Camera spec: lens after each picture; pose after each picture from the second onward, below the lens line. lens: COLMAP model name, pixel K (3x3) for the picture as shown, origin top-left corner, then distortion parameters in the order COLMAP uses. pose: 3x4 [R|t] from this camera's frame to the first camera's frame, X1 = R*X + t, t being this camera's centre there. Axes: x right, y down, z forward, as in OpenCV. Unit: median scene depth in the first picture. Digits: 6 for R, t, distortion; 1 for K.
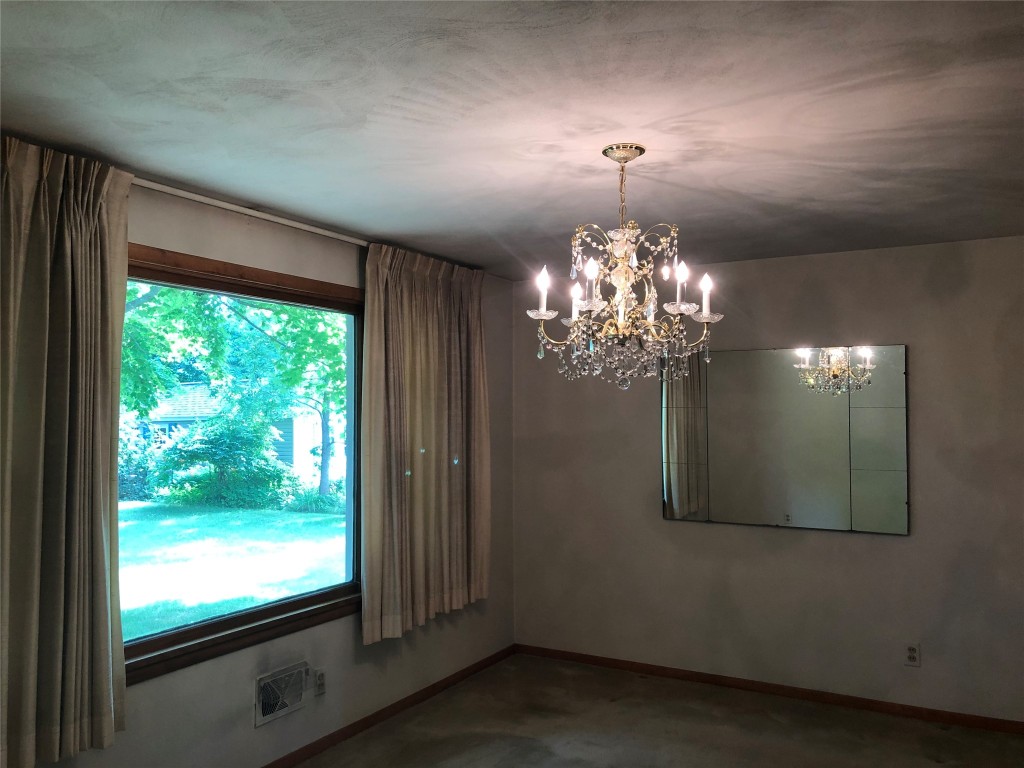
lens RADIAL K [[841.2, 0, 505.1], [0, 841.2, 384.9], [0, 0, 1]] dist [0.017780, -0.025011]
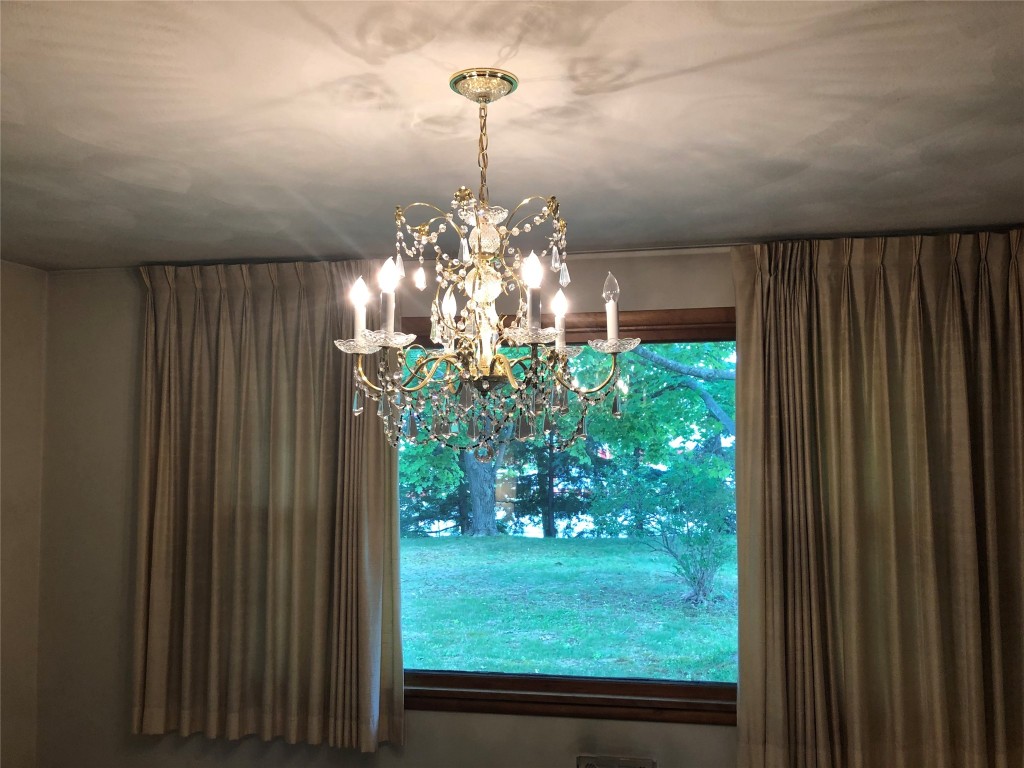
lens RADIAL K [[841.2, 0, 507.2], [0, 841.2, 383.3], [0, 0, 1]] dist [0.017780, -0.025011]
pose [[0.342976, -0.056220, -0.937660, 0.687444], [0.036804, 0.998245, -0.046391, -0.021917], [0.938623, -0.018599, 0.344444, 0.750597]]
